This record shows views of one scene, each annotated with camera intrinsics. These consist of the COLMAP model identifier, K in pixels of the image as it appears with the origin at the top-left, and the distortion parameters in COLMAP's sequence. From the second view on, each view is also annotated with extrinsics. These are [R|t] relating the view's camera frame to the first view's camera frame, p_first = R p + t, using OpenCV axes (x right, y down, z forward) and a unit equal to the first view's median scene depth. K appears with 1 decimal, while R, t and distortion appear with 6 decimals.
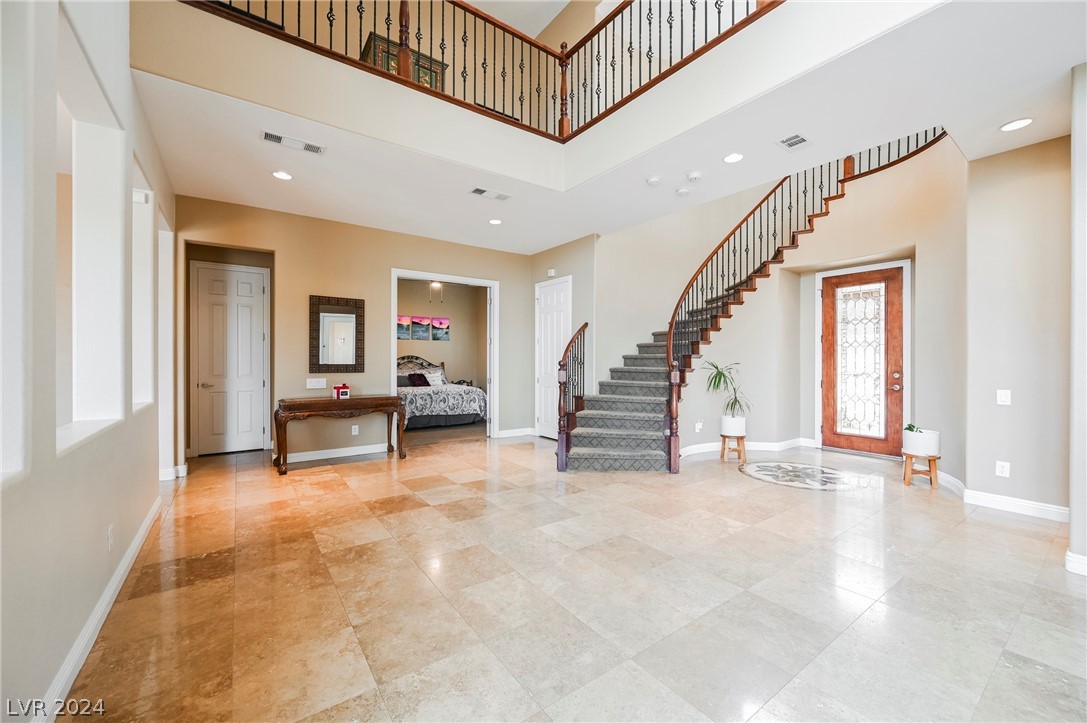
lens RADIAL K [[427.7, 0, 543.5], [0, 427.7, 361.5], [0, 0, 1]] dist [-0.002092, -0.000145]
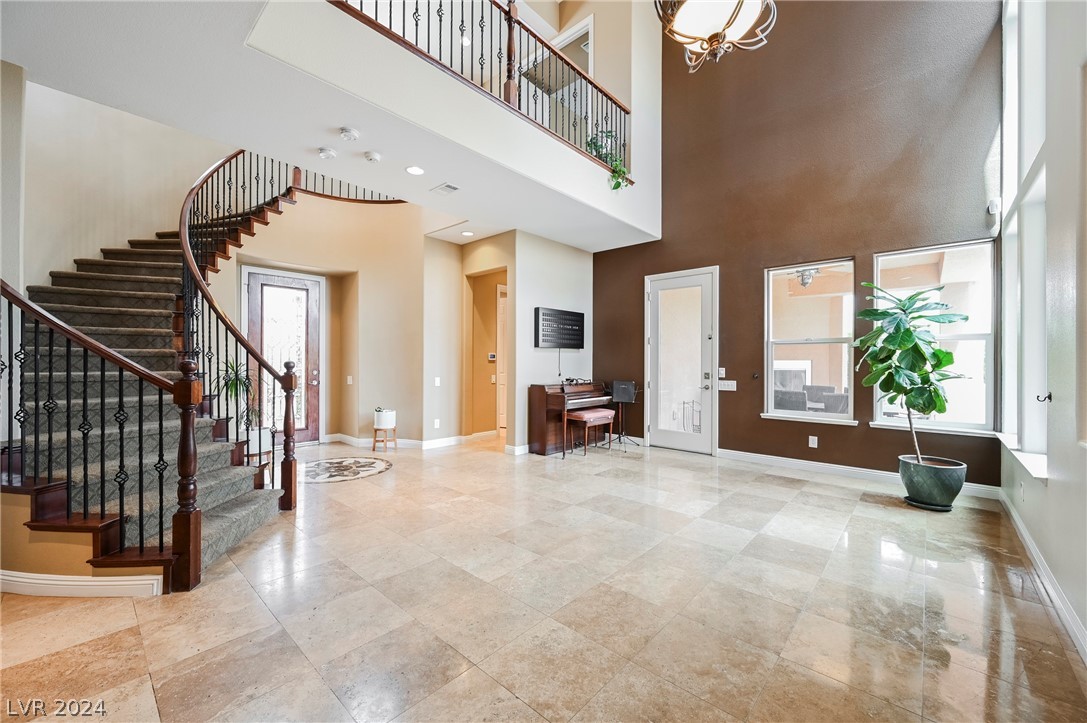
lens RADIAL K [[427.7, 0, 543.5], [0, 427.7, 361.5], [0, 0, 1]] dist [-0.002092, -0.000145]
pose [[-0.213287, -0.005217, 0.976976, -0.761479], [-0.001038, 0.999986, 0.005113, -0.005762], [-0.976989, 0.000077, -0.213290, 1.046584]]
